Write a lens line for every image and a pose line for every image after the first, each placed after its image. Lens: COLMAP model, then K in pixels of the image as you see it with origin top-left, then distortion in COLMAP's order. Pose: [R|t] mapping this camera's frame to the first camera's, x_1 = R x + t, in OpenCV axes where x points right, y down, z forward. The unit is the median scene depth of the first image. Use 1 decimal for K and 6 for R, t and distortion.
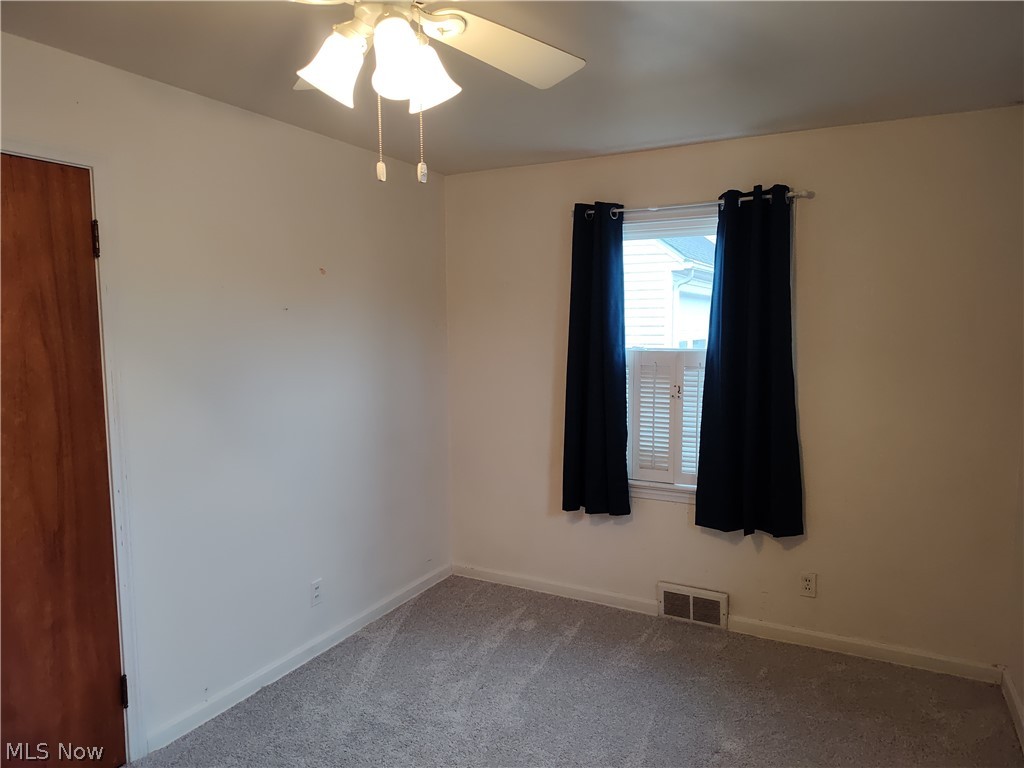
lens RADIAL K [[694.6, 0, 535.0], [0, 694.6, 388.8], [0, 0, 1]] dist [0.045655, -0.049726]
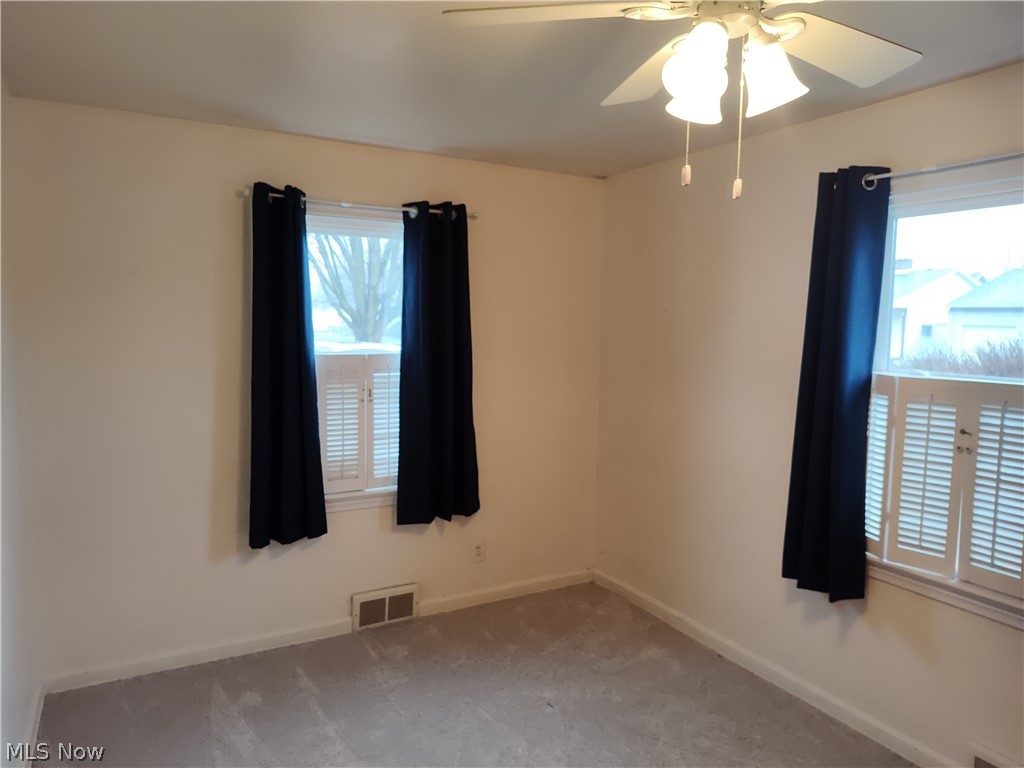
lens RADIAL K [[694.6, 0, 508.4], [0, 694.6, 383.1], [0, 0, 1]] dist [0.045655, -0.049726]
pose [[0.544069, -0.061831, 0.836759, -0.504373], [0.063759, 0.997444, 0.032248, -0.031744], [-0.836615, 0.035806, 0.546620, 0.297251]]
